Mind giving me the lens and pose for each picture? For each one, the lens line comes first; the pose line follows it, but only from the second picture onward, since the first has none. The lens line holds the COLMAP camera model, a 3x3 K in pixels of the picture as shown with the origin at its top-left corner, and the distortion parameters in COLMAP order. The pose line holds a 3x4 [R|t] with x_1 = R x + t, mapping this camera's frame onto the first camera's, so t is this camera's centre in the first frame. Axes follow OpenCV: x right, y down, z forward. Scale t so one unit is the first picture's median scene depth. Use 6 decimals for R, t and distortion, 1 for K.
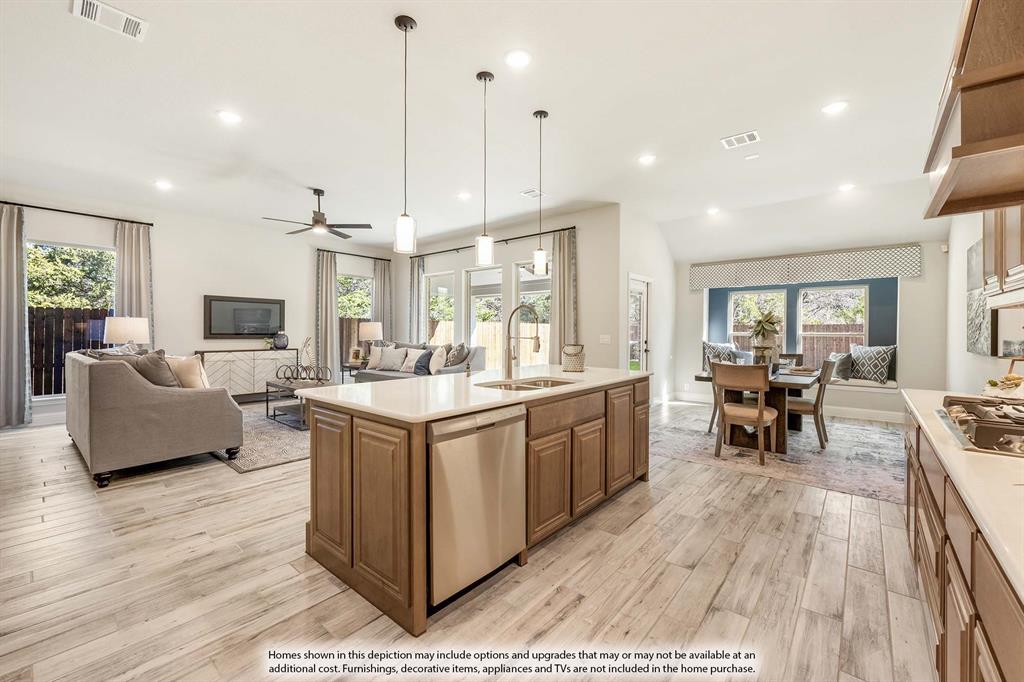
lens RADIAL K [[421.3, 0, 522.1], [0, 421.3, 333.5], [0, 0, 1]] dist [-0.001758, -0.000031]
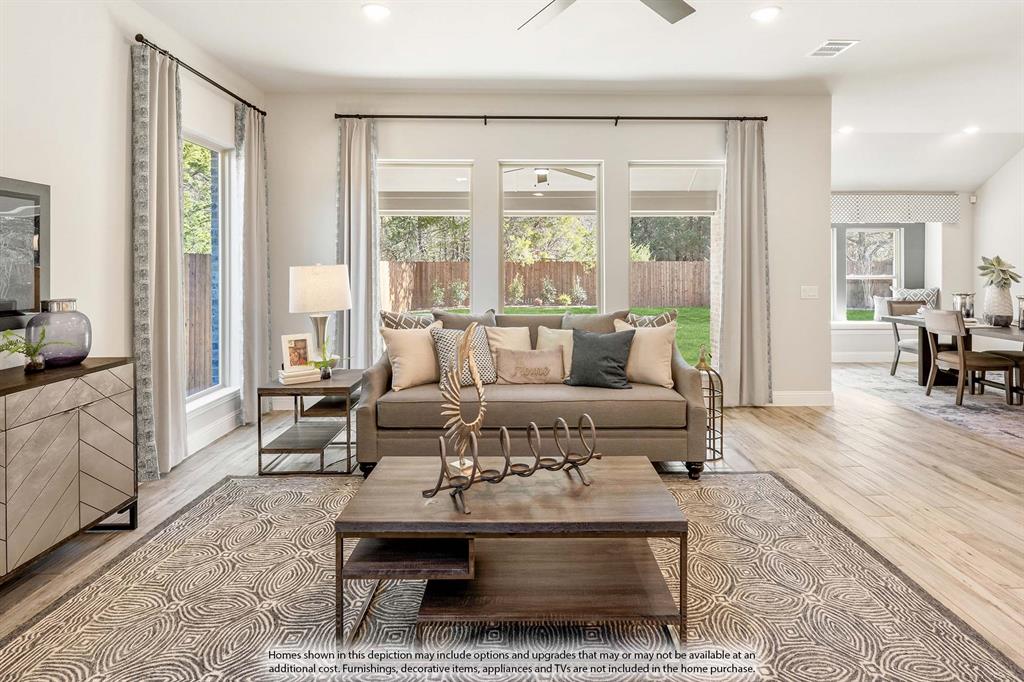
lens RADIAL K [[504.6, 0, 545.8], [0, 504.6, 270.0], [0, 0, 1]] dist [0.002400, 0.001017]
pose [[0.760691, -0.008452, 0.649059, -0.687856], [0.008193, 0.999961, 0.003418, -0.029658], [-0.649062, 0.002718, 0.760730, 0.697407]]
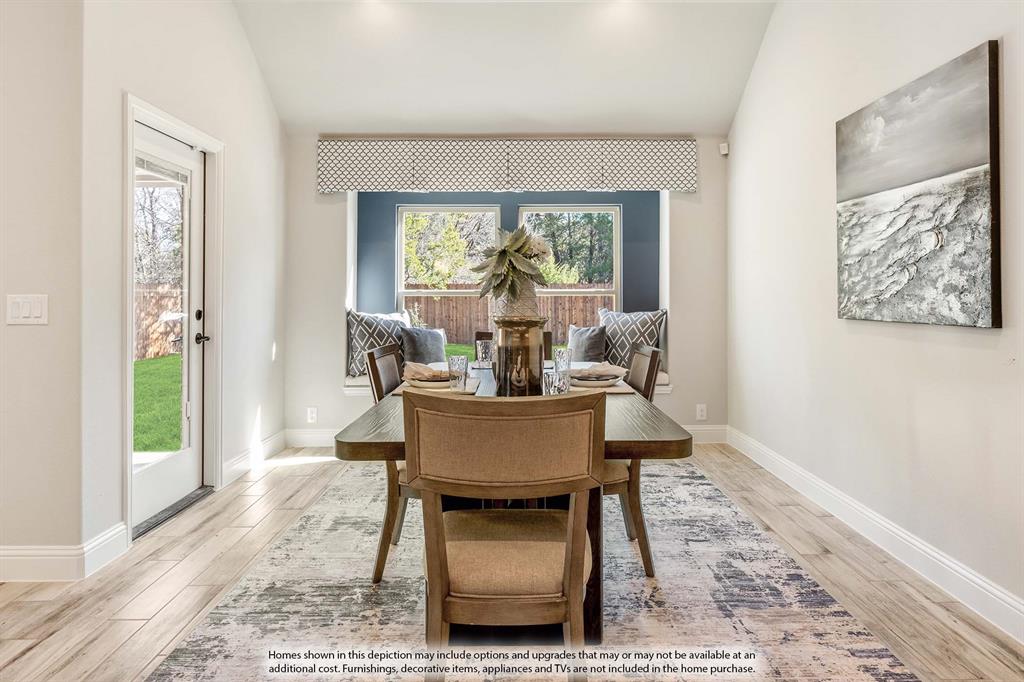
lens RADIAL K [[615.6, 0, 522.0], [0, 615.6, 291.3], [0, 0, 1]] dist [-0.002079, 0.000345]
pose [[0.765483, 0.000219, 0.643456, 0.197757], [0.009160, 0.999895, -0.011238, 0.010609], [-0.643391, 0.014497, 0.765401, 0.493543]]
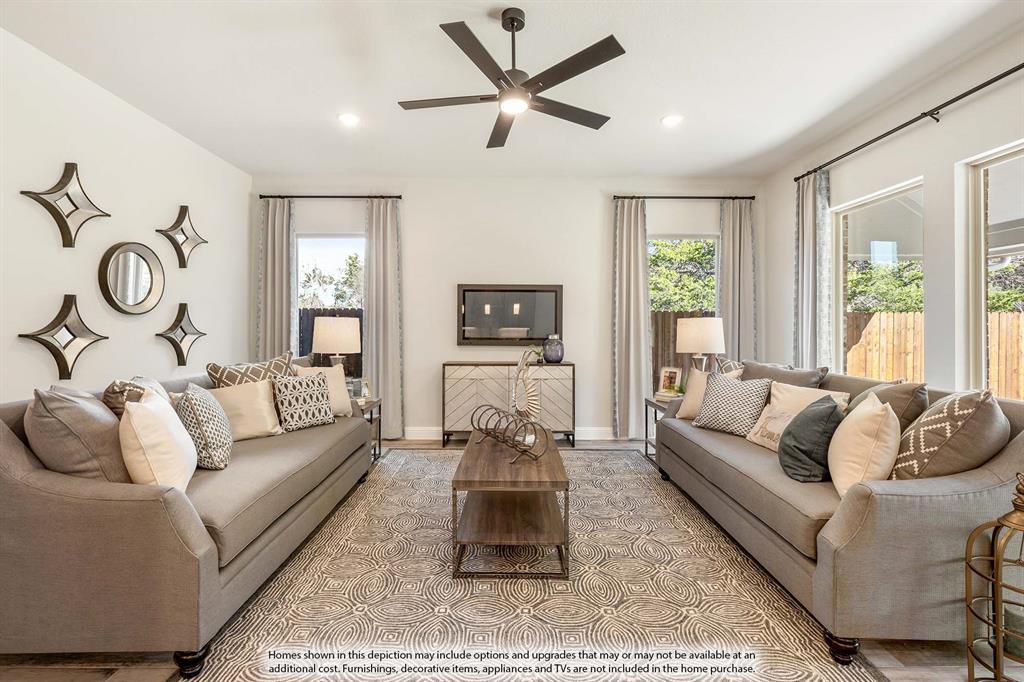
lens RADIAL K [[453.6, 0, 504.8], [0, 453.6, 325.1], [0, 0, 1]] dist [-0.002636, -0.000324]
pose [[0.631425, -0.006887, -0.775406, -0.120374], [-0.003875, 0.999920, -0.012037, -0.014413], [0.775427, 0.010605, 0.631348, 0.652330]]
